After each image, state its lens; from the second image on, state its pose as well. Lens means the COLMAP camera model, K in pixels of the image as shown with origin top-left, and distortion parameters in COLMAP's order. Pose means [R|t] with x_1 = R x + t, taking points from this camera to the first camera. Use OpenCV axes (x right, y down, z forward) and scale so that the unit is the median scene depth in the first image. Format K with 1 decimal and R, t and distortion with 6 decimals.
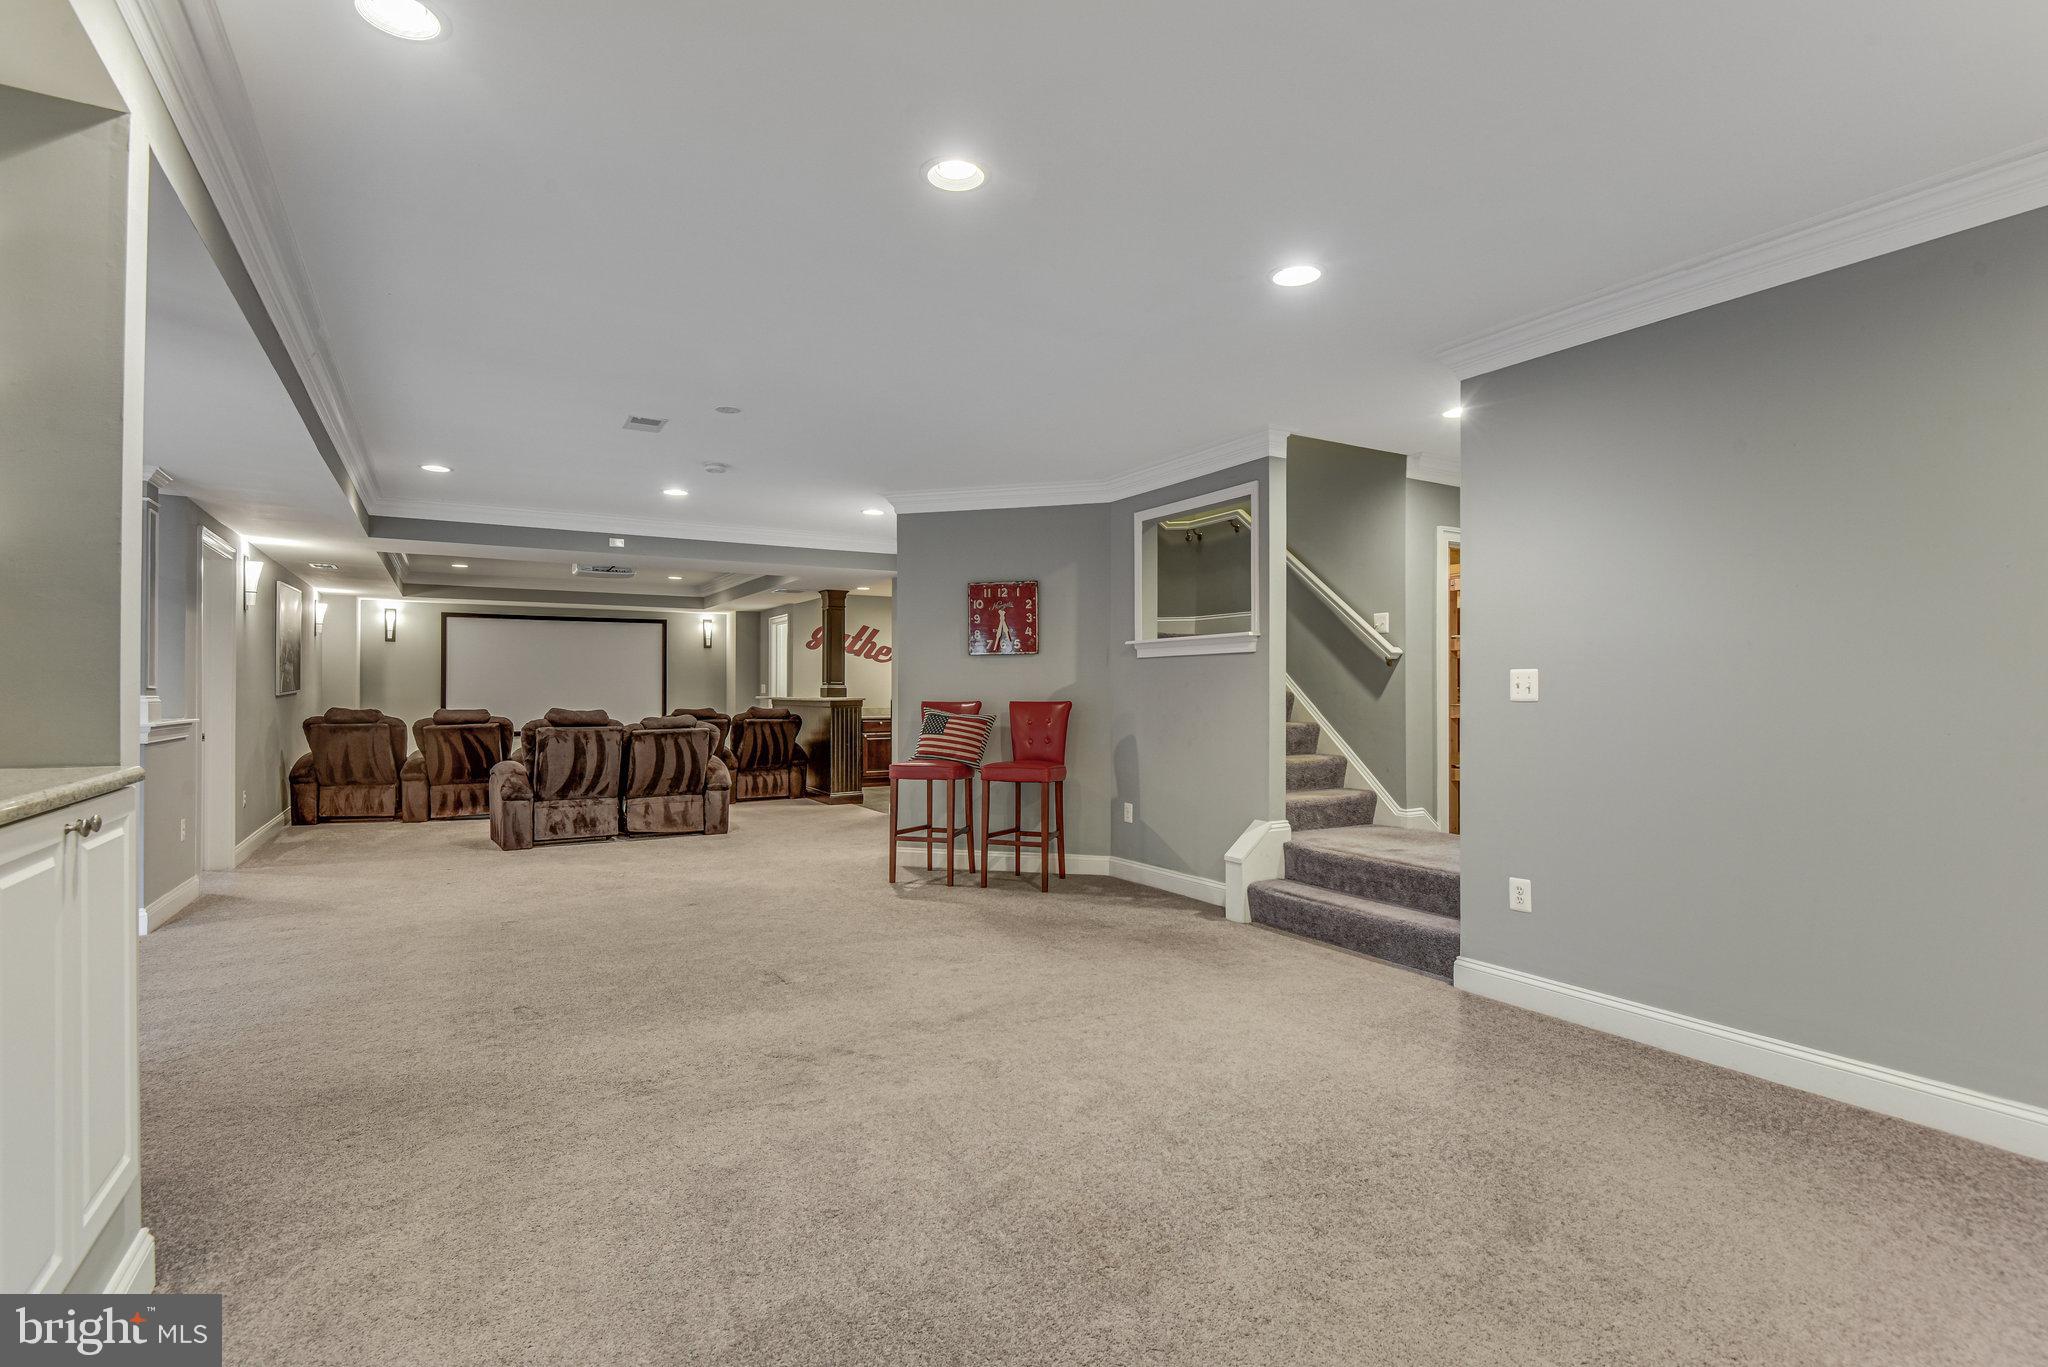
lens RADIAL K [[989.5, 0, 1035.6], [0, 989.5, 683.1], [0, 0, 1]] dist [0.008335, -0.007007]
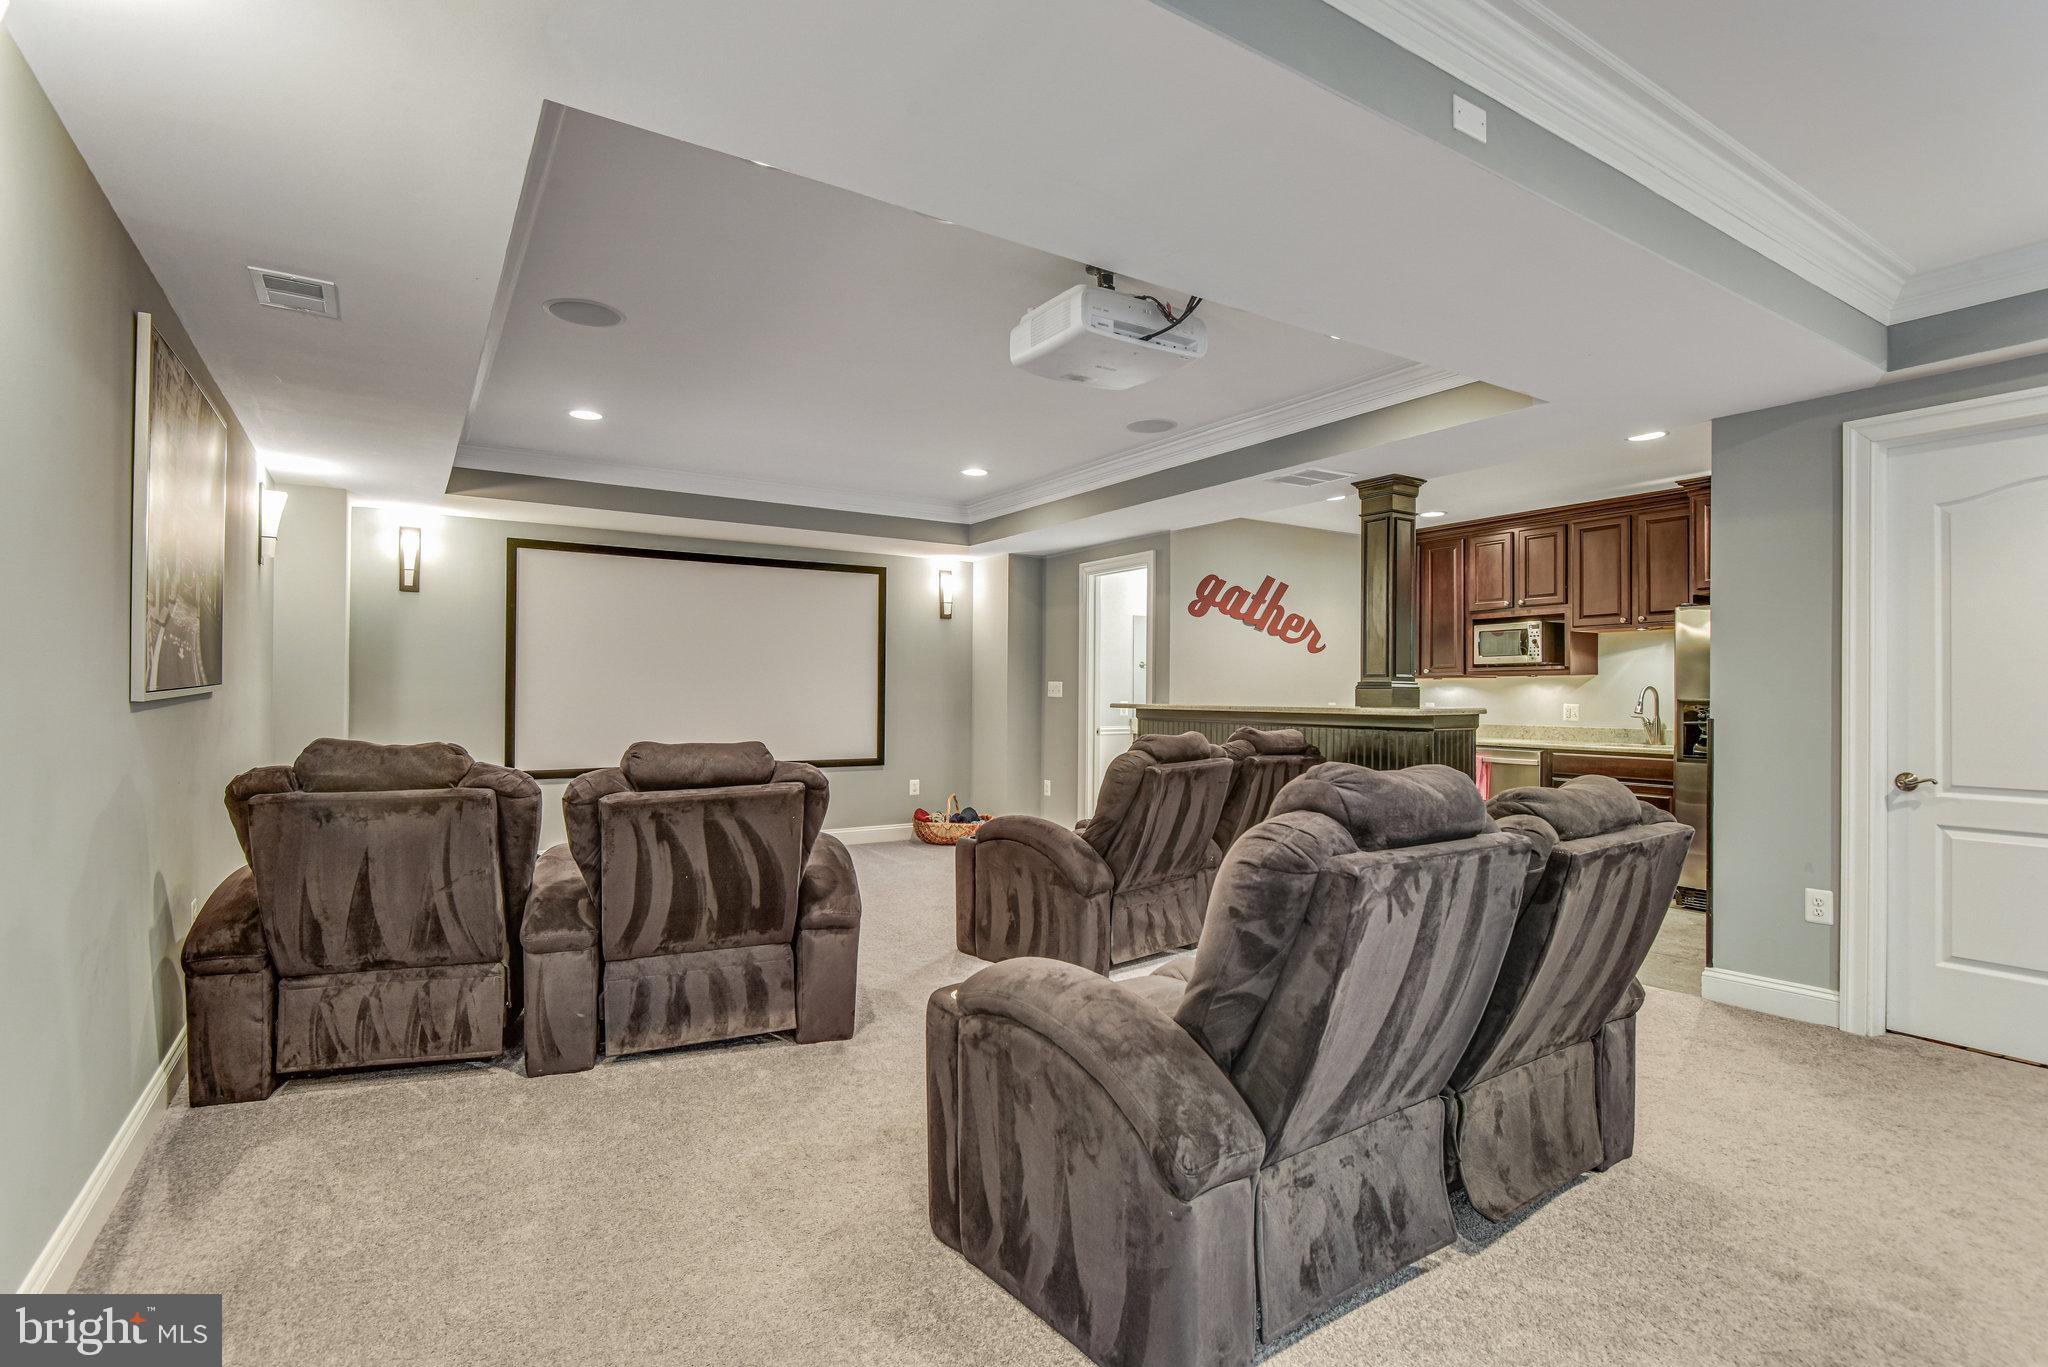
lens RADIAL K [[989.5, 0, 1033.4], [0, 989.5, 690.4], [0, 0, 1]] dist [0.008335, -0.007007]
pose [[0.999204, 0.004718, 0.039616, -0.474576], [-0.004938, 0.999973, 0.005470, 0.005671], [-0.039589, -0.005661, 0.999200, 0.647797]]
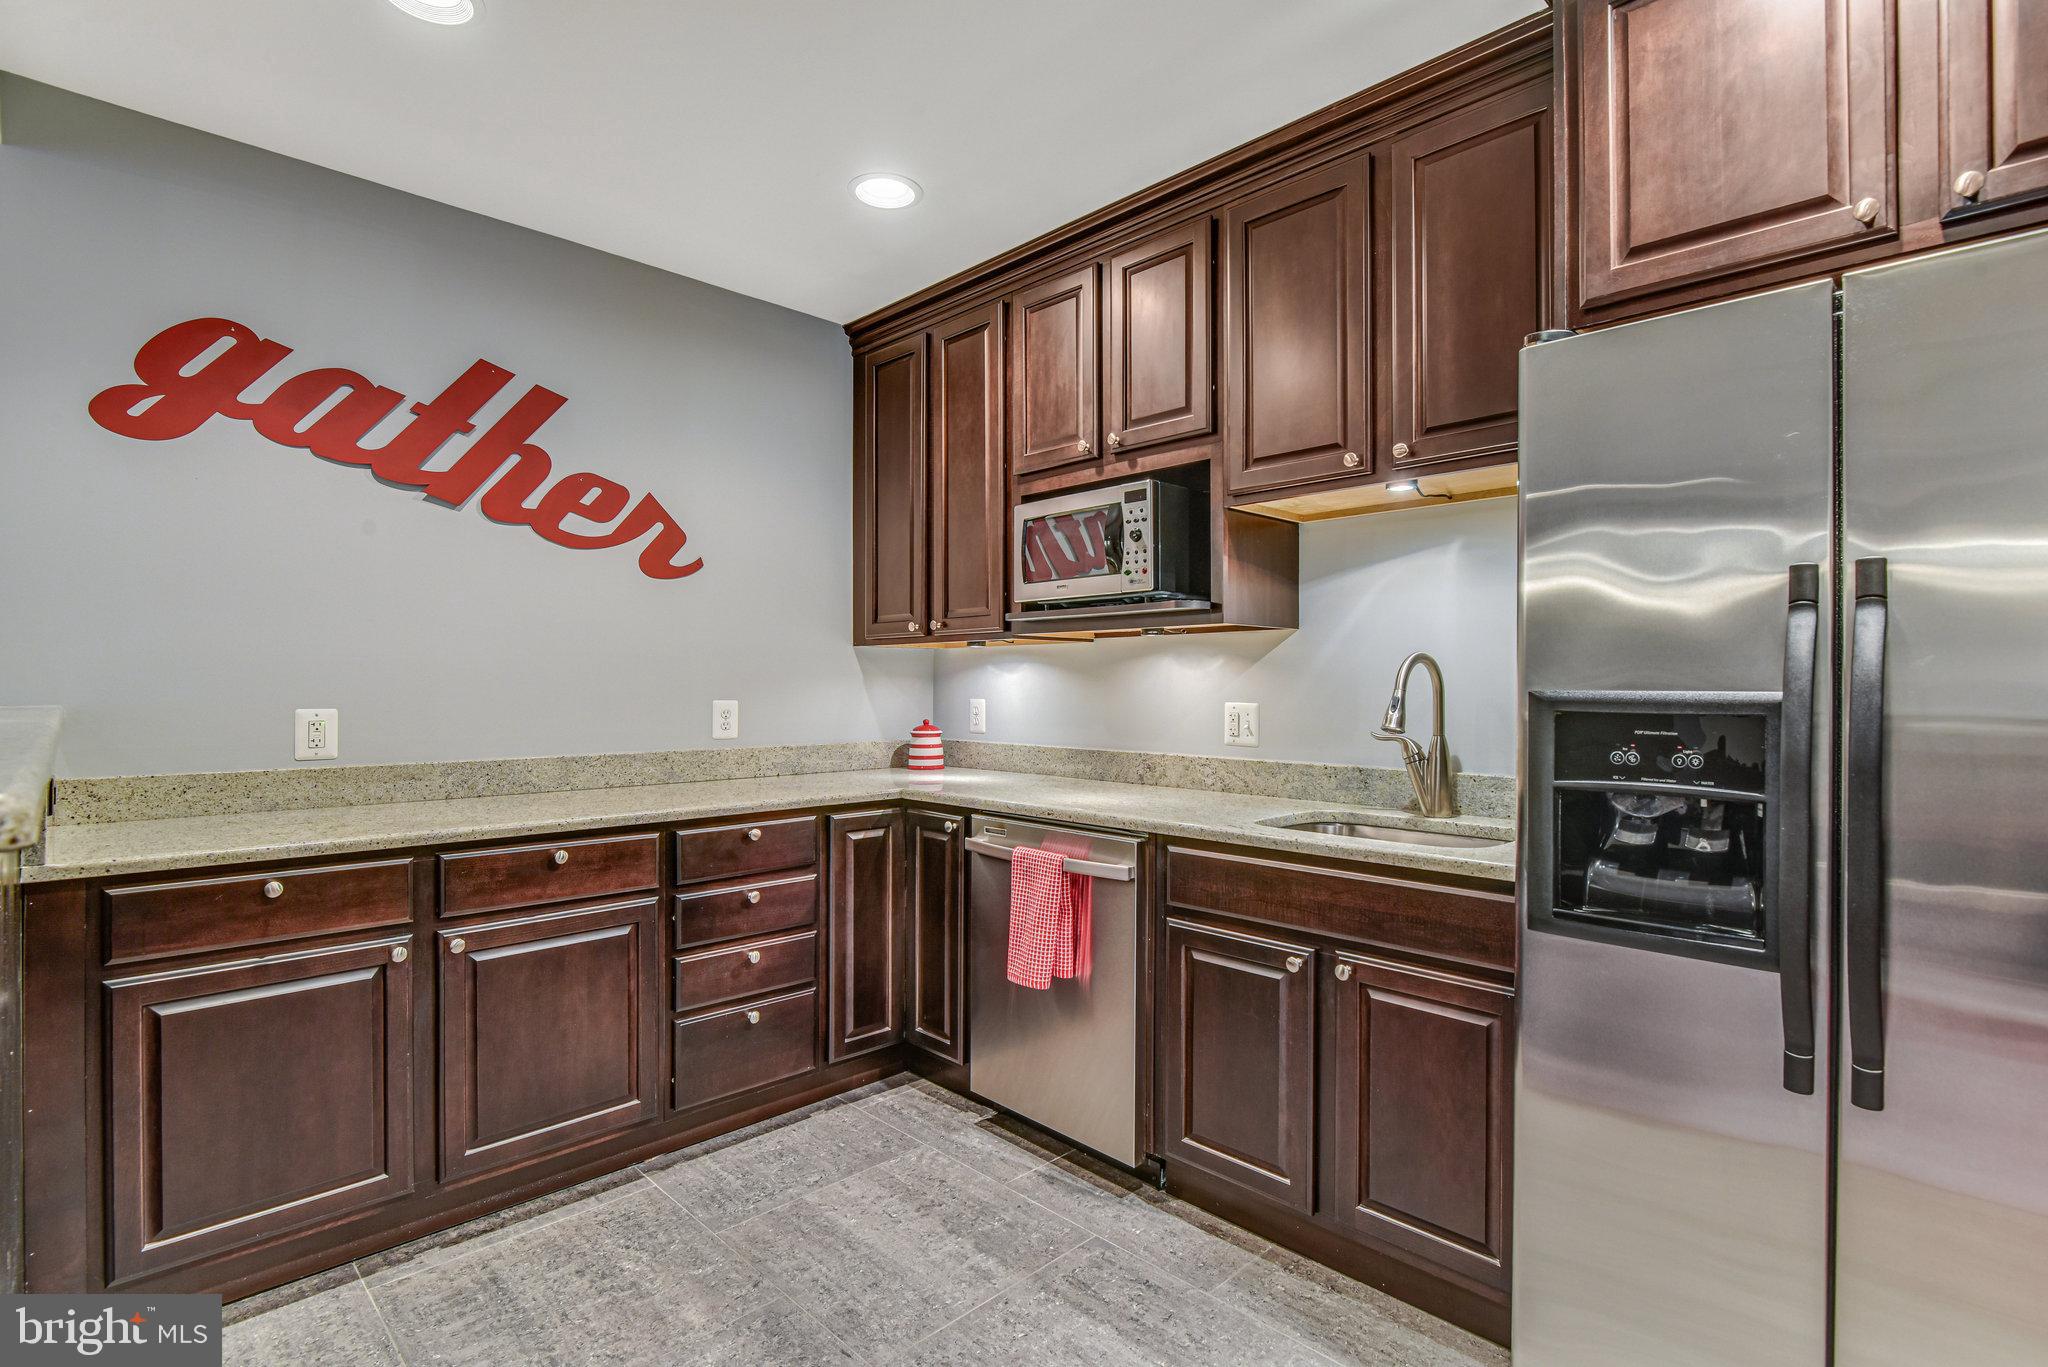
lens RADIAL K [[989.5, 0, 1013.0], [0, 989.5, 681.2], [0, 0, 1]] dist [0.008335, -0.007007]
pose [[0.973205, 0.002330, 0.229928, -0.163912], [-0.003887, 0.999972, 0.006318, 0.010124], [-0.229907, -0.007042, 0.973187, 1.119642]]
